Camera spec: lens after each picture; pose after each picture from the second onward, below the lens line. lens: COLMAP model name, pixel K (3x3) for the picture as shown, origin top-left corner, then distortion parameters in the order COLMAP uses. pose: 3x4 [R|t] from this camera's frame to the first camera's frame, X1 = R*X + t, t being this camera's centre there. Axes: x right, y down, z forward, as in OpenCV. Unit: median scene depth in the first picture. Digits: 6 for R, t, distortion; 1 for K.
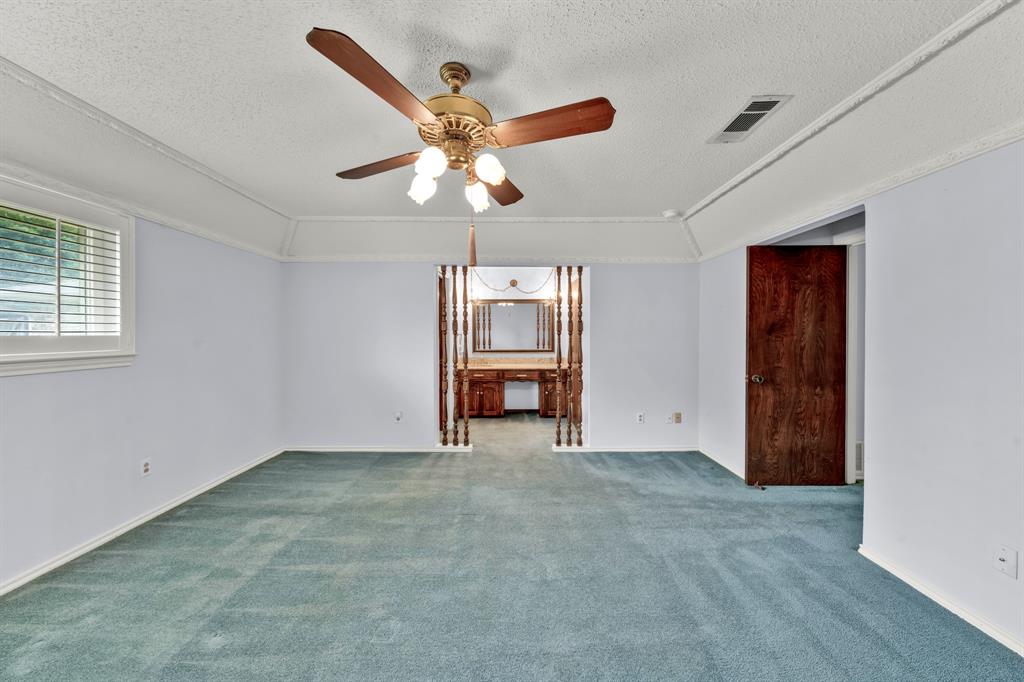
lens RADIAL K [[346.1, 0, 510.0], [0, 346.1, 337.3], [0, 0, 1]] dist [-0.000480, -0.000094]
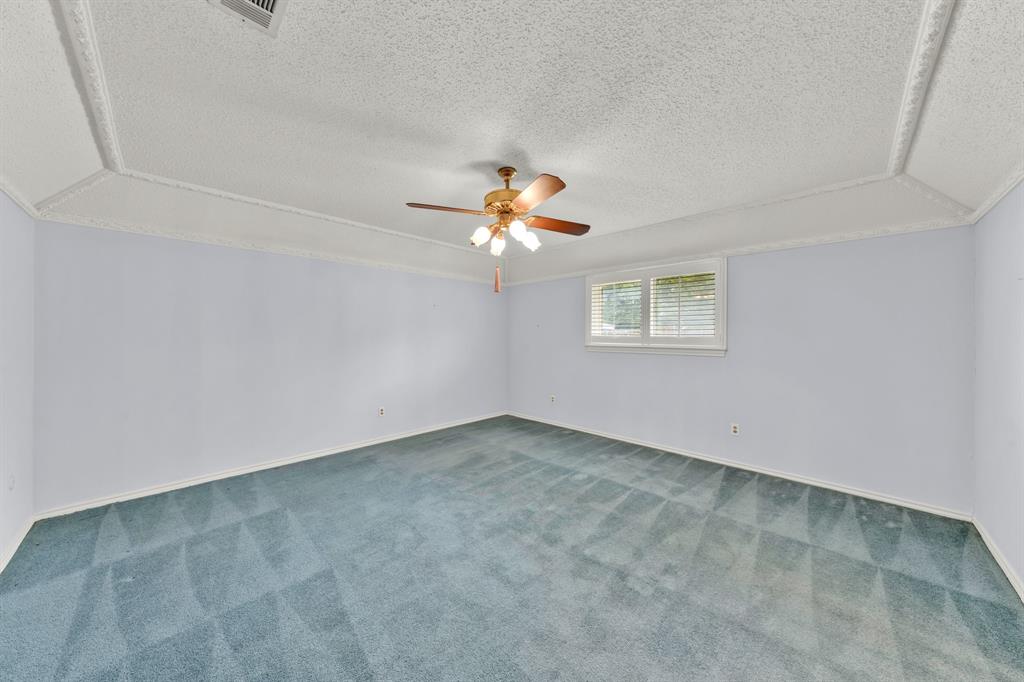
lens RADIAL K [[346.1, 0, 510.0], [0, 346.1, 337.3], [0, 0, 1]] dist [-0.000480, -0.000094]
pose [[-0.701626, -0.000496, -0.712546, 0.253026], [-0.009522, 0.999917, 0.008680, -0.002356], [0.712482, 0.012875, -0.701572, 0.557237]]
